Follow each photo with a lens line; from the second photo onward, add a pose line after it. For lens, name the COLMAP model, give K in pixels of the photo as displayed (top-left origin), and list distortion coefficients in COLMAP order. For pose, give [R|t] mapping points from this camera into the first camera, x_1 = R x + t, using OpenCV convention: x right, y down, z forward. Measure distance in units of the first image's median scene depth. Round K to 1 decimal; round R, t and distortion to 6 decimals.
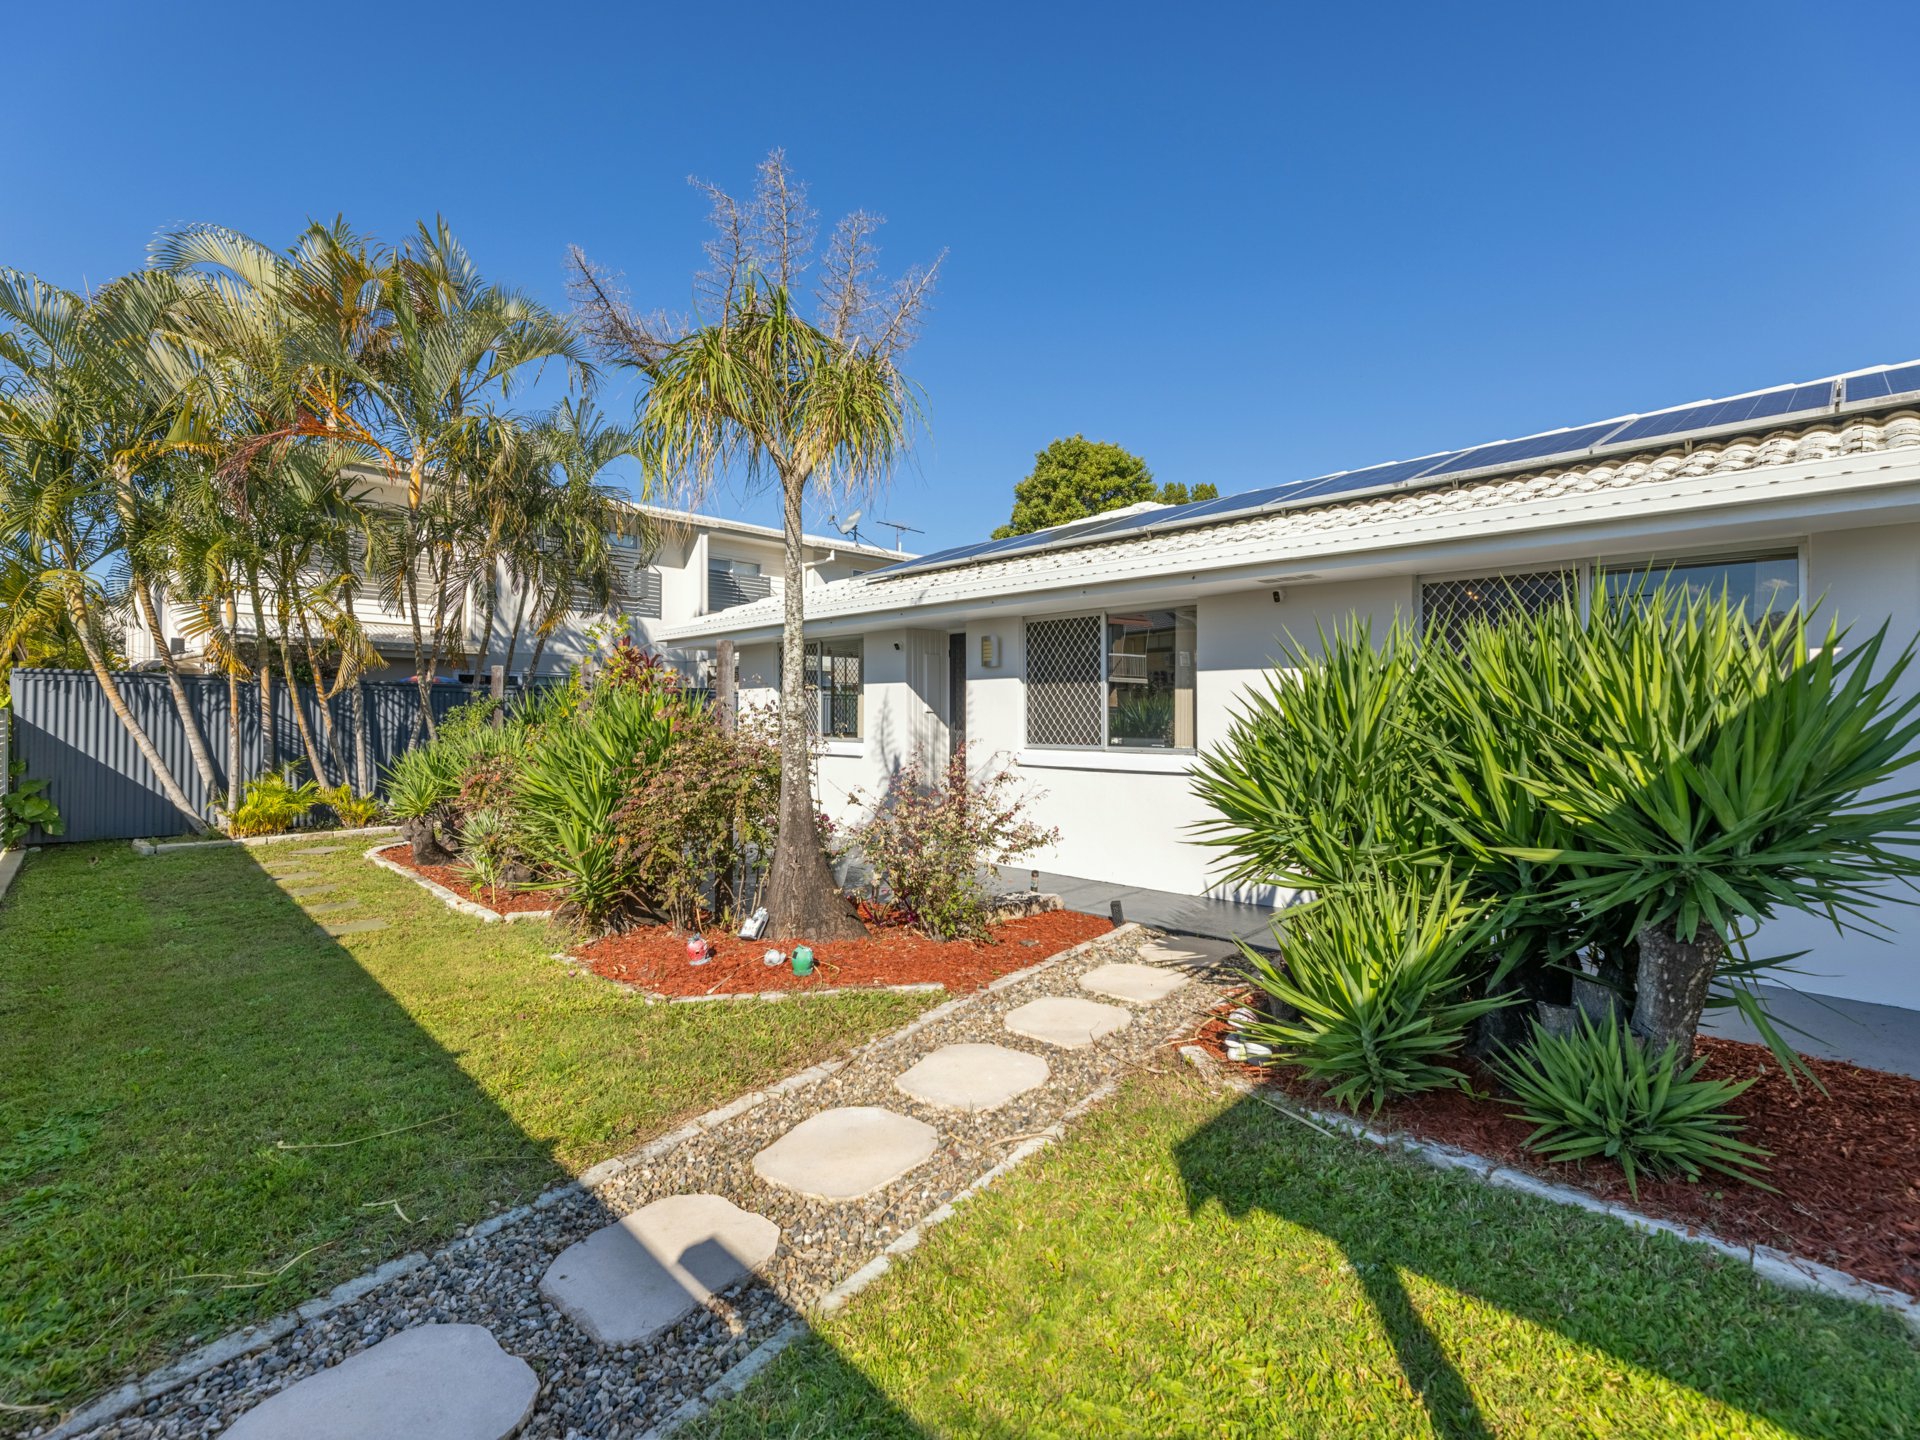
lens RADIAL K [[868.4, 0, 964.8], [0, 868.4, 719.6], [0, 0, 1]] dist [0.001938, -0.000370]
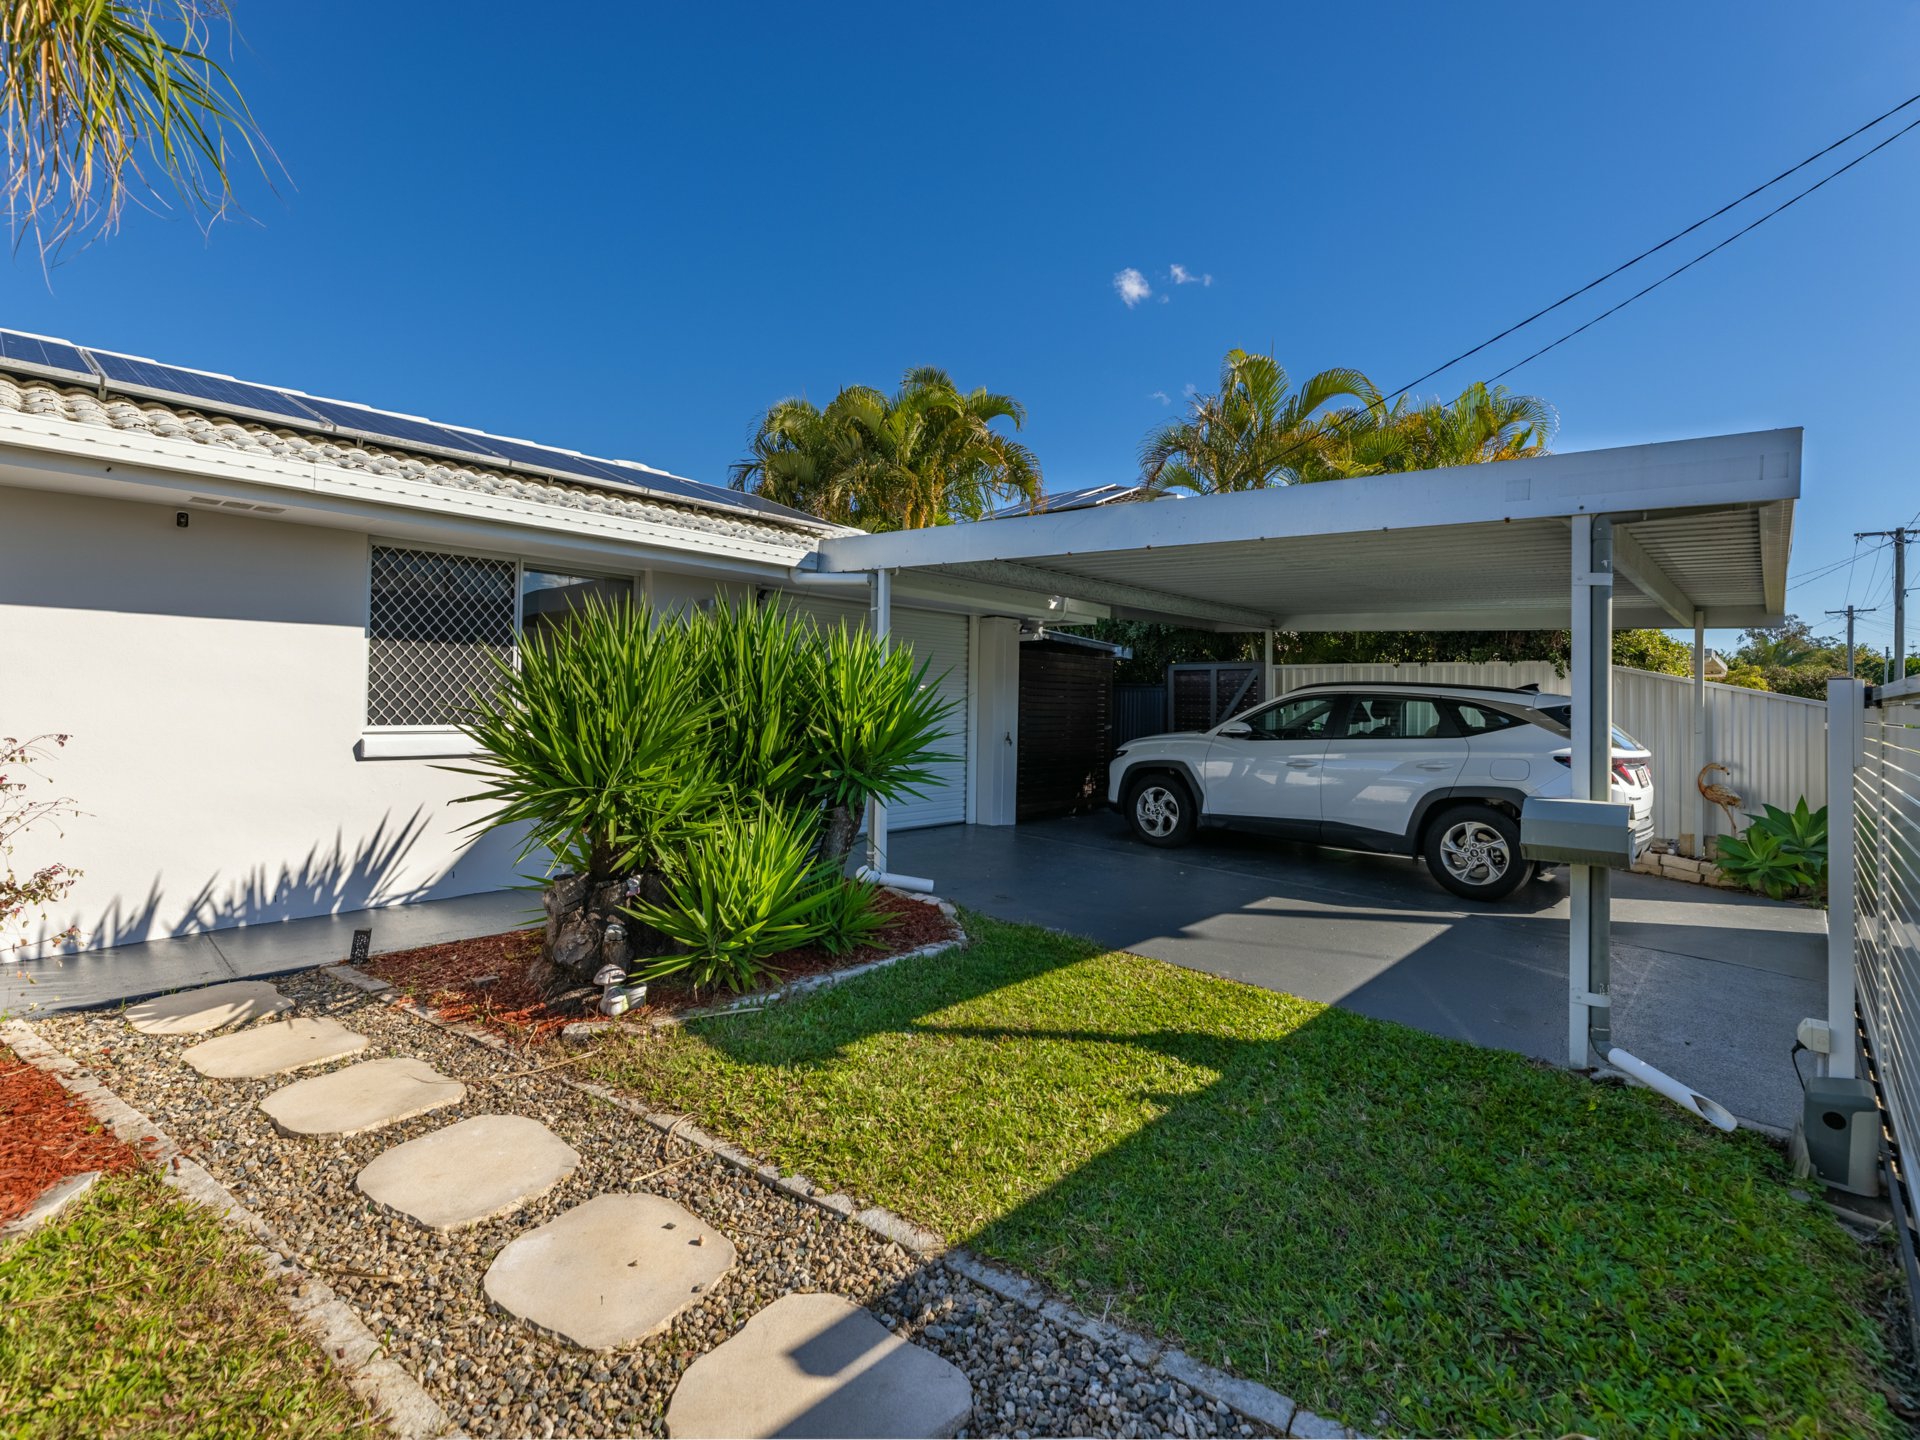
lens RADIAL K [[868.4, 0, 964.8], [0, 868.4, 707.5], [0, 0, 1]] dist [0.001938, -0.000370]
pose [[-0.031855, -0.009667, 0.999446, -0.707921], [-0.010872, 0.999897, 0.009325, 0.003509], [-0.999433, -0.010569, -0.031957, 0.575772]]
